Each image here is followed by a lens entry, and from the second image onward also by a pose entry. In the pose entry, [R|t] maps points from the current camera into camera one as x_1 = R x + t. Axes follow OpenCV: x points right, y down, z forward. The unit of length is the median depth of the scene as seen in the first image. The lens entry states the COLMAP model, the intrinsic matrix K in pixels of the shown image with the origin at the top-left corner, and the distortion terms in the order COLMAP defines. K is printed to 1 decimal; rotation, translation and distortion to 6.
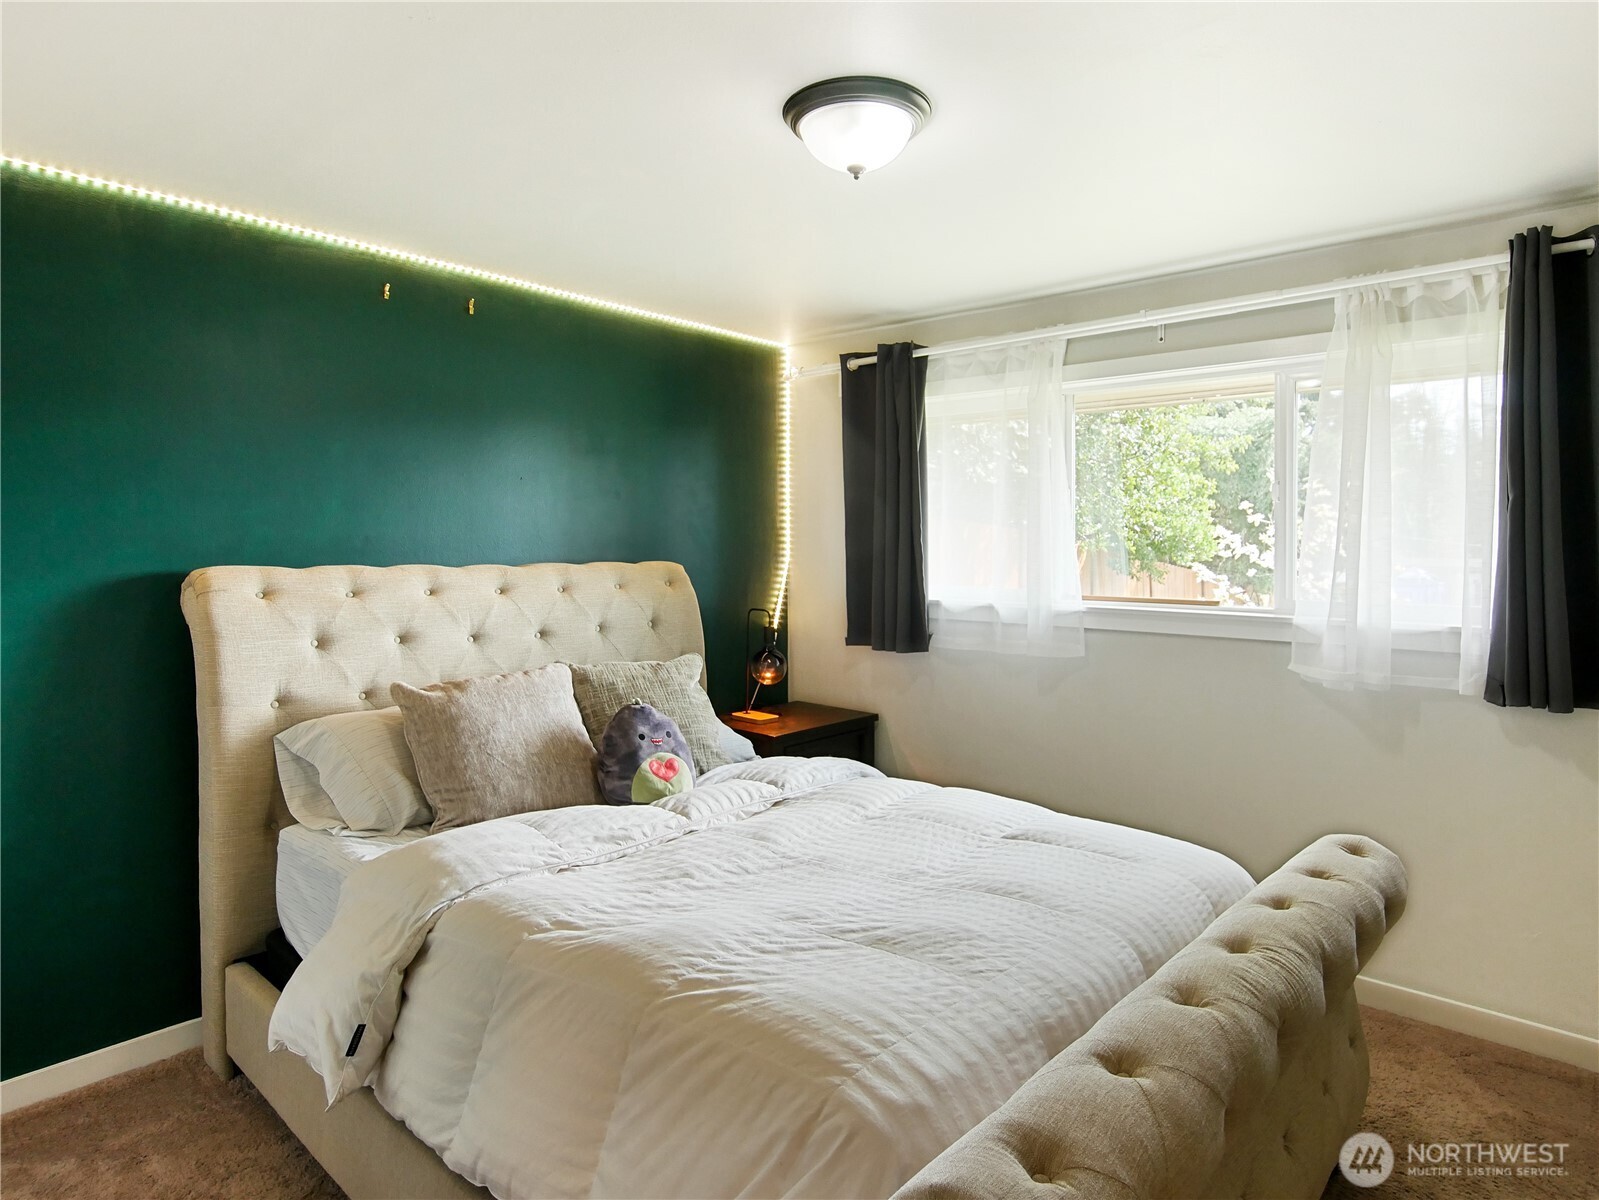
lens RADIAL K [[935.5, 0, 806.2], [0, 935.5, 593.4], [0, 0, 1]] dist [-0.008378, 0.000006]
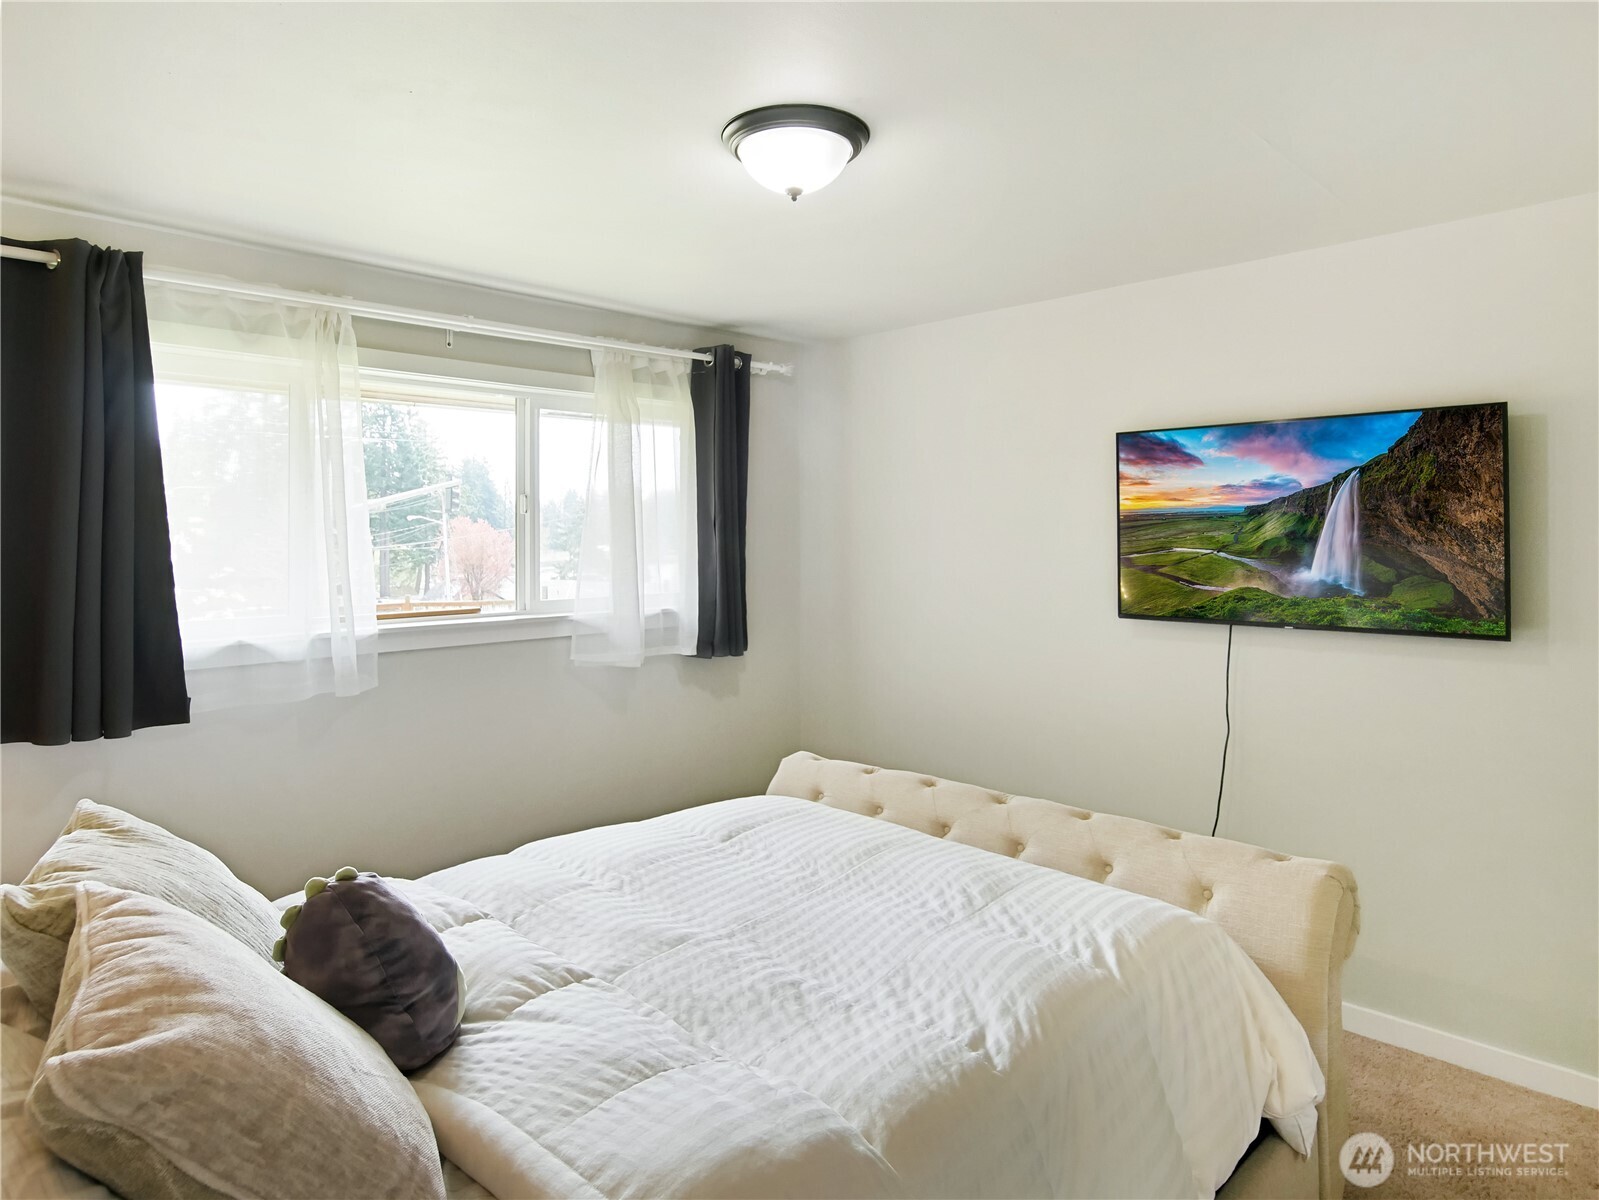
lens RADIAL K [[998.8, 0, 763.3], [0, 998.8, 530.5], [0, 0, 1]] dist [-0.004189, 0.000489]
pose [[0.064870, -0.002716, 0.997890, -0.787520], [0.061843, 0.998085, -0.001304, -0.069793], [-0.995976, 0.061797, 0.064914, 0.760519]]
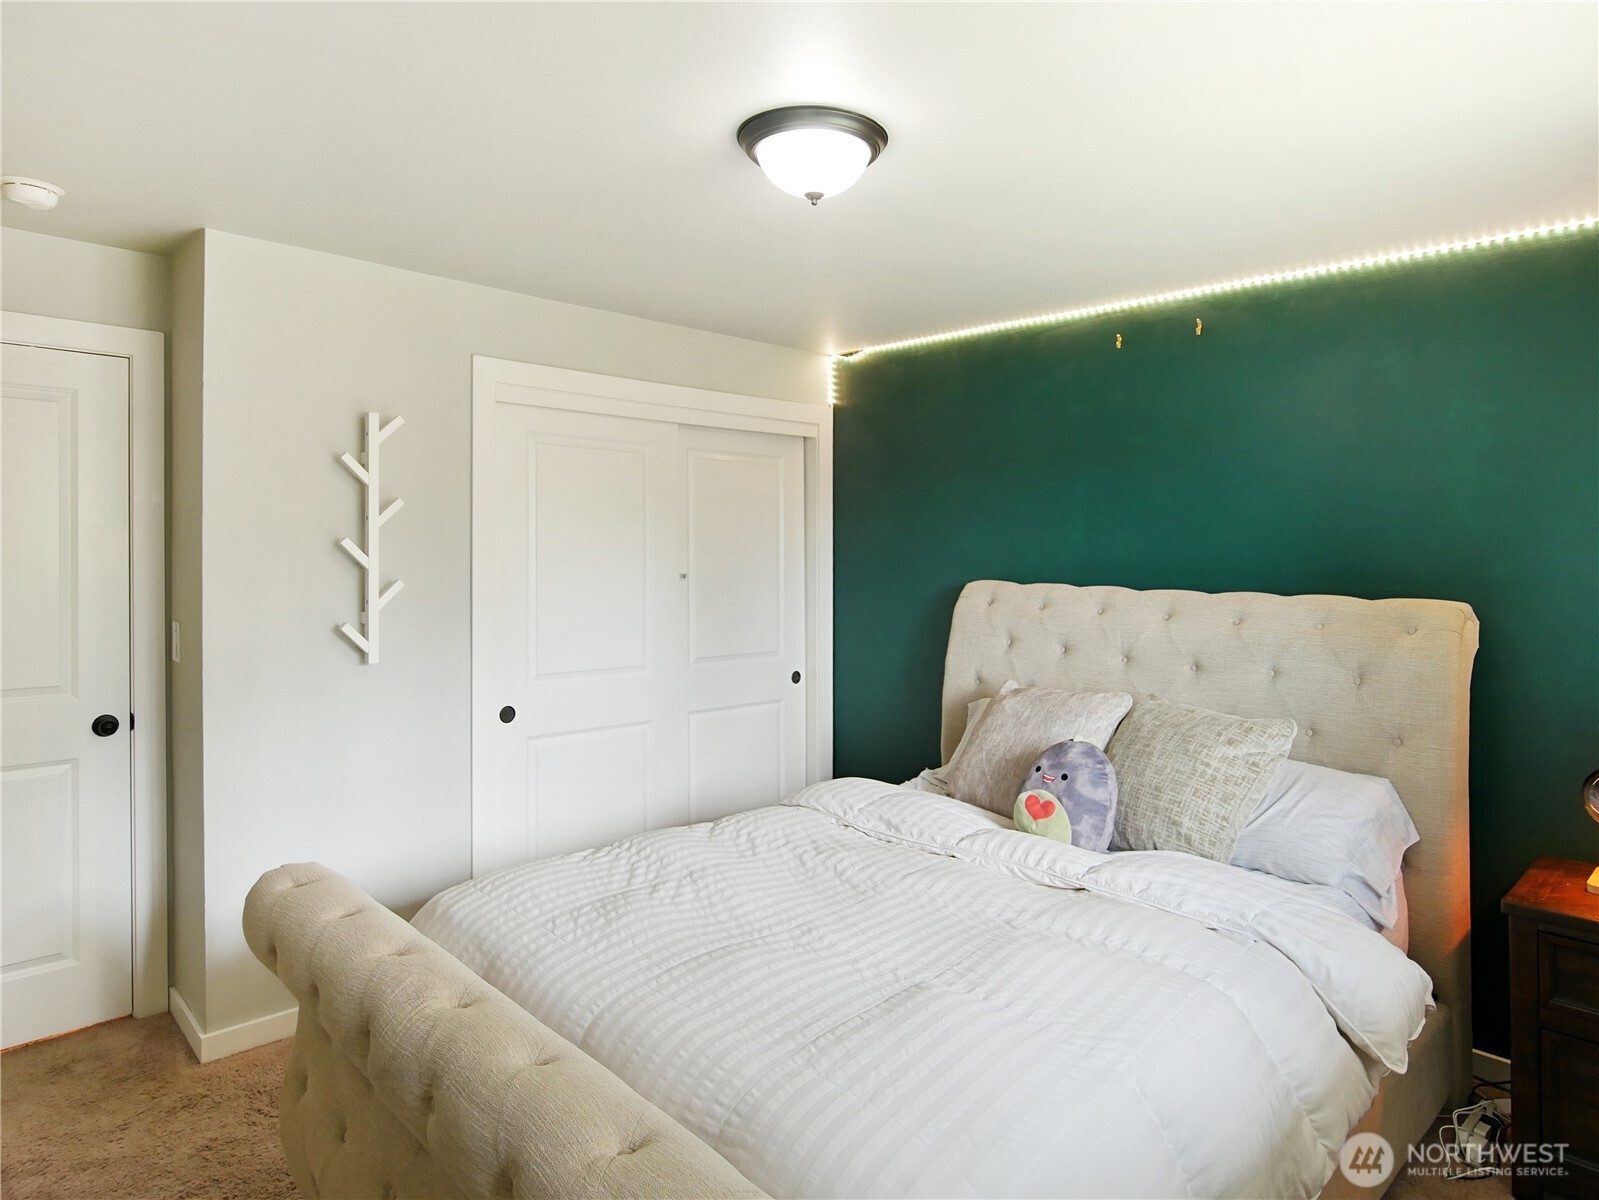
lens RADIAL K [[950.2, 0, 816.9], [0, 950.2, 597.9], [0, 0, 1]] dist [-0.007804, -0.000856]
pose [[-0.054479, 0.048373, -0.997343, 0.835556], [-0.067414, 0.996369, 0.052008, -0.060584], [0.996237, 0.070068, -0.051020, 0.835851]]
